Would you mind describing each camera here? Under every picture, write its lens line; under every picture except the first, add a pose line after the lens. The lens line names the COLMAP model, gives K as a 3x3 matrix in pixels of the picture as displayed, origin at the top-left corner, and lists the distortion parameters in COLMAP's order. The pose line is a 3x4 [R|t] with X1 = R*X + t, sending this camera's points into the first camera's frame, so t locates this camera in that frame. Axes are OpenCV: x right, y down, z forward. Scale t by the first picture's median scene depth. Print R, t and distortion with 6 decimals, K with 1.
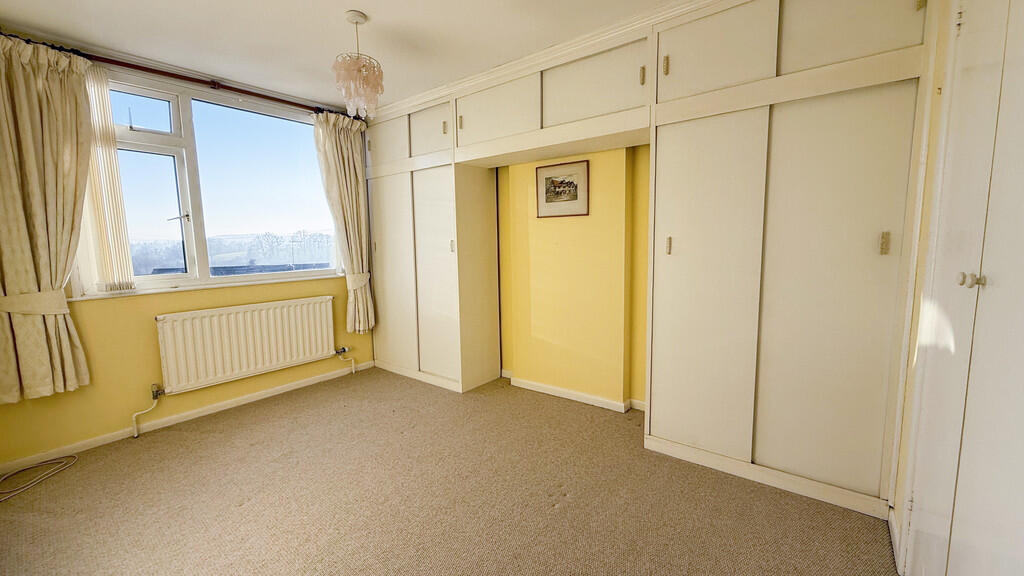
lens RADIAL K [[408.4, 0, 510.8], [0, 408.4, 286.7], [0, 0, 1]] dist [0.002969, 0.000098]
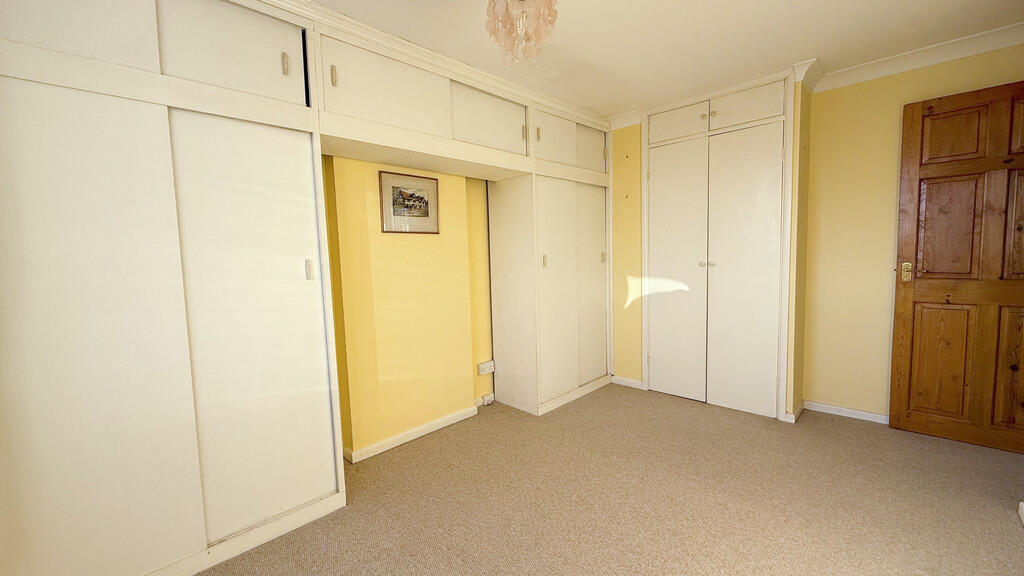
lens RADIAL K [[408.4, 0, 511.2], [0, 408.4, 288.7], [0, 0, 1]] dist [0.002969, 0.000098]
pose [[0.116034, -0.068099, 0.990908, -0.751224], [0.135878, 0.989356, 0.052081, -0.068681], [-0.983907, 0.128599, 0.124052, 0.694669]]
